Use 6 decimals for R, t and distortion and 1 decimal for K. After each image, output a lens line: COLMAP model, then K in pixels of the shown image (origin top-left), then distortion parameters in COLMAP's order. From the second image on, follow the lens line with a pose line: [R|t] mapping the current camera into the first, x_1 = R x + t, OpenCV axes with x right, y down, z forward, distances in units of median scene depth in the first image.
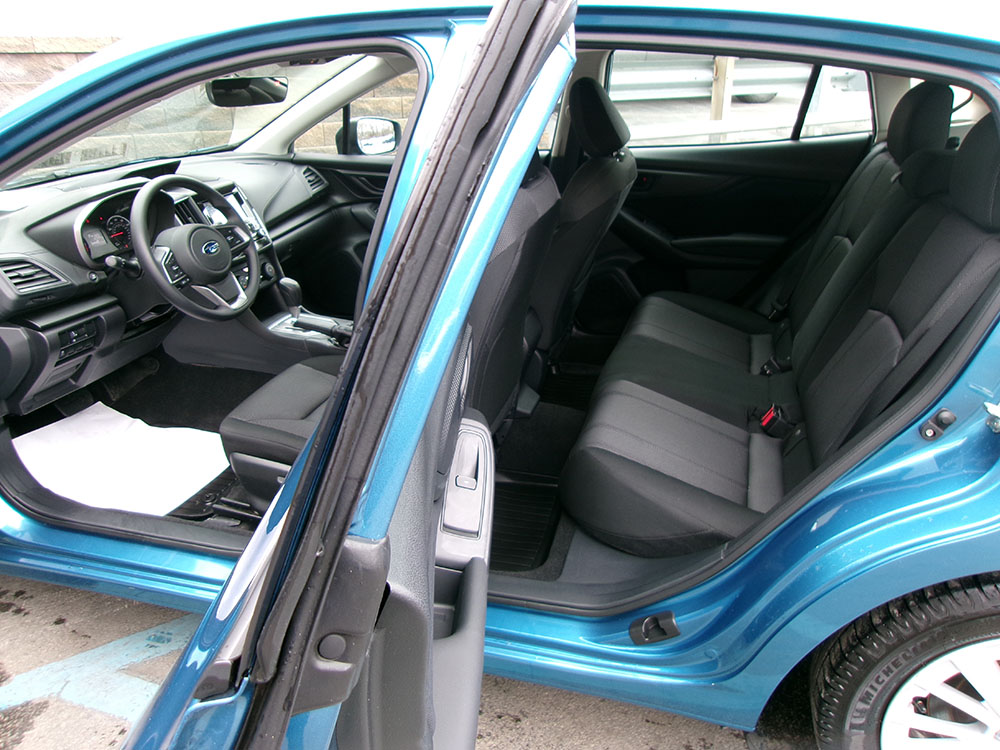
lens RADIAL K [[772.6, 0, 496.3], [0, 772.6, 378.5], [0, 0, 1]] dist [-0.017077, 0.042677]
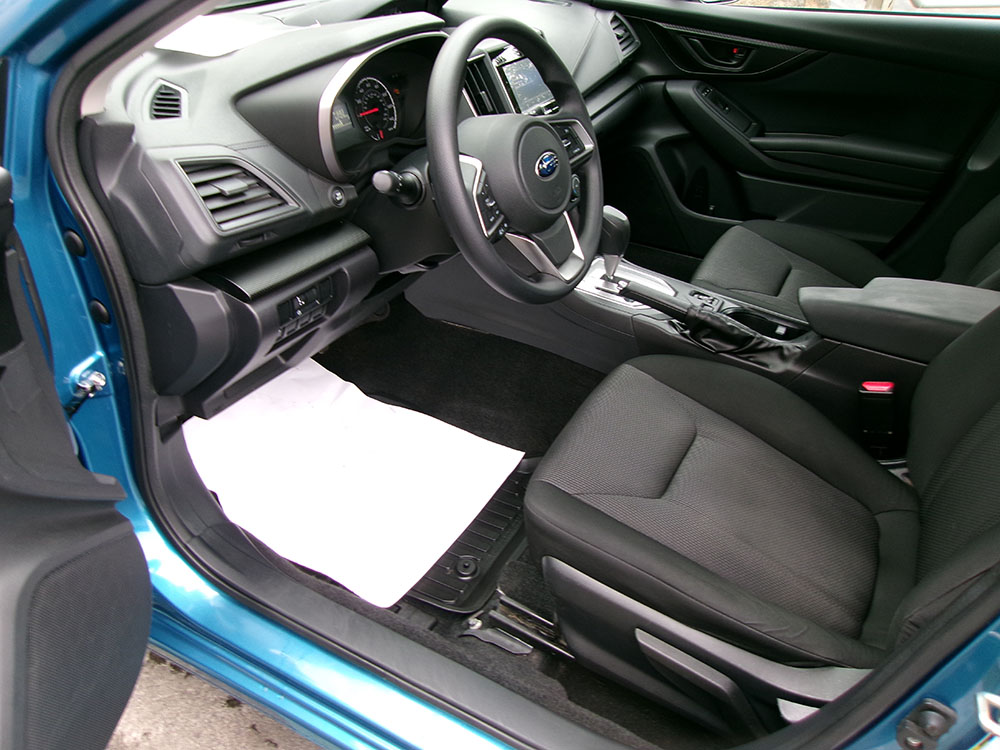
lens RADIAL K [[772.6, 0, 501.8], [0, 772.6, 379.2], [0, 0, 1]] dist [-0.017077, 0.042677]
pose [[0.977642, 0.161029, -0.135224, -0.310105], [-0.135078, 0.973784, 0.183025, -0.120679], [0.161151, -0.160667, 0.973764, 0.456511]]
